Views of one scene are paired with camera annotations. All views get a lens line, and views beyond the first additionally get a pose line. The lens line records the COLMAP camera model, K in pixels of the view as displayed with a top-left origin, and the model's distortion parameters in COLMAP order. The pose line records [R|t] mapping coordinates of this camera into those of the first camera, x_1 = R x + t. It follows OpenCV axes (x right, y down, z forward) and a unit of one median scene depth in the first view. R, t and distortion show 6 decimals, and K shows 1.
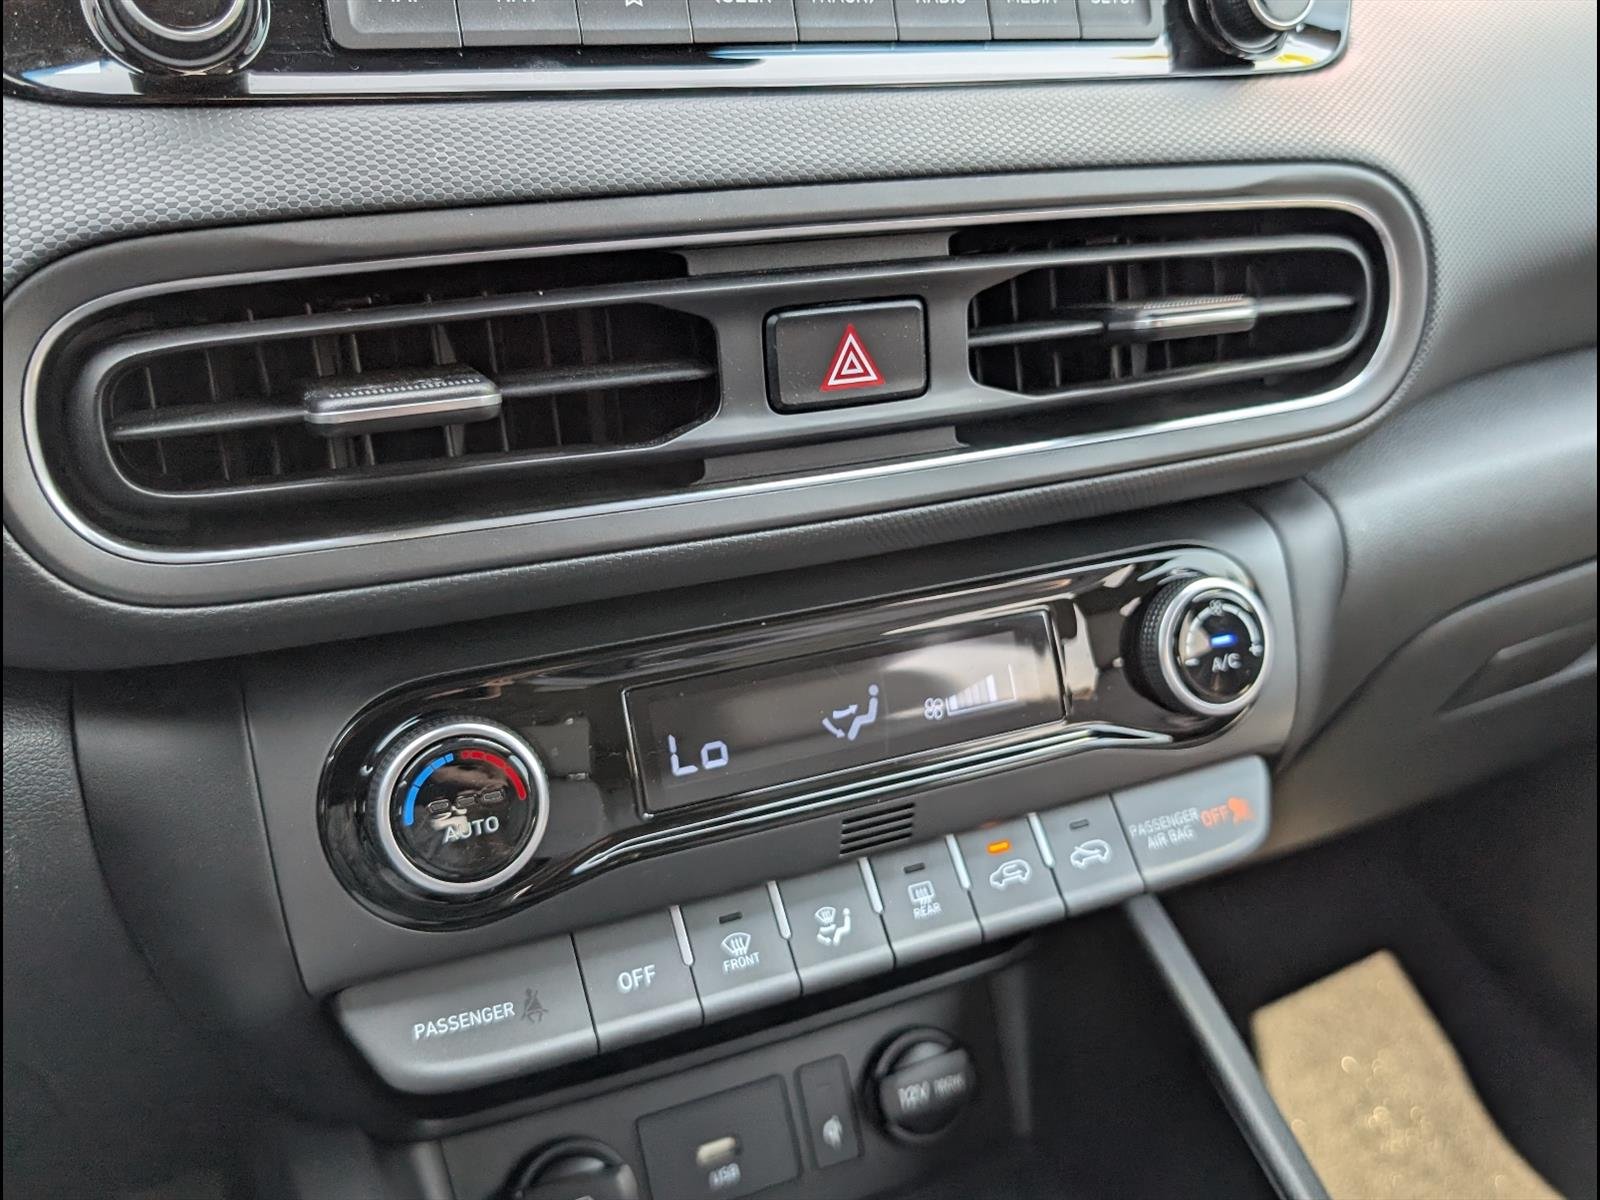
lens RADIAL K [[1461.9, 0, 798.6], [0, 1461.9, 555.3], [0, 0, 1]] dist [0.012994, 0.002776]
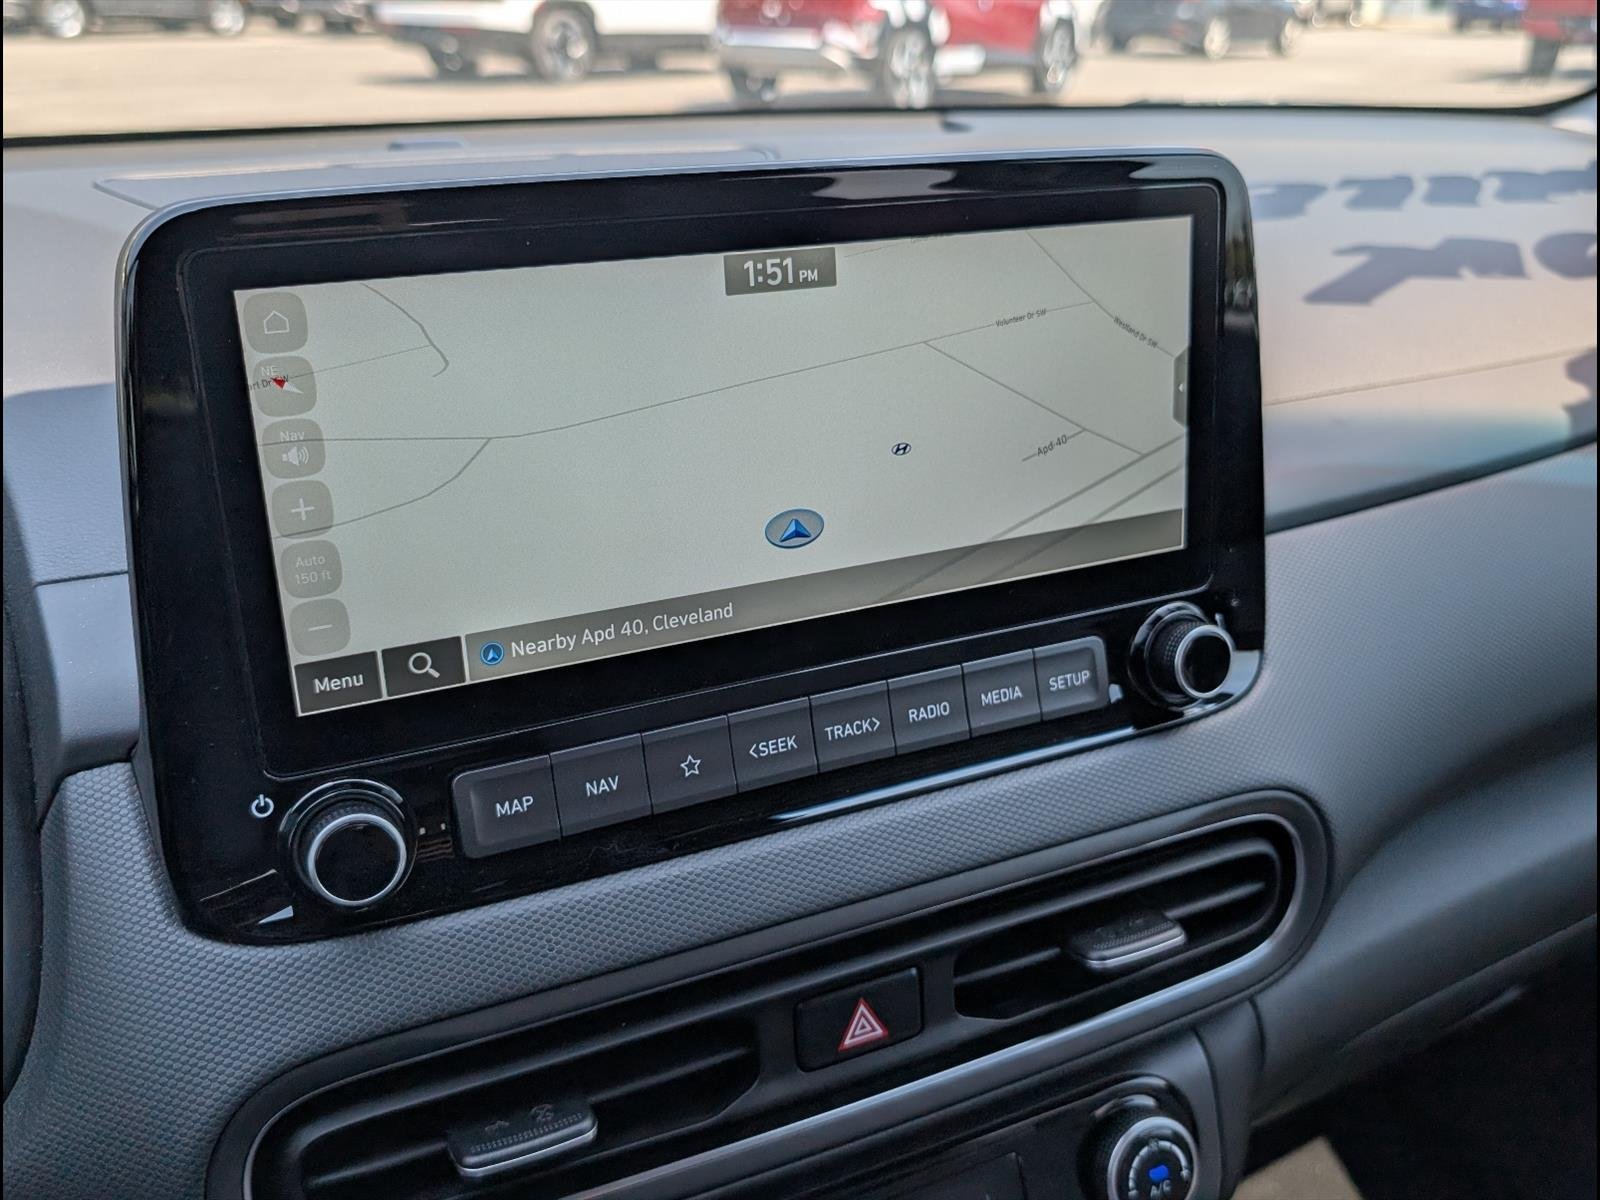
lens RADIAL K [[1473.6, 0, 800.0], [0, 1473.6, 600.0], [0, 0, 1]] dist [-0.002030, -0.003734]
pose [[0.999584, -0.009863, 0.027120, -0.043216], [0.009347, 0.999774, 0.019085, -0.464712], [-0.027302, -0.018824, 0.999450, -0.232547]]
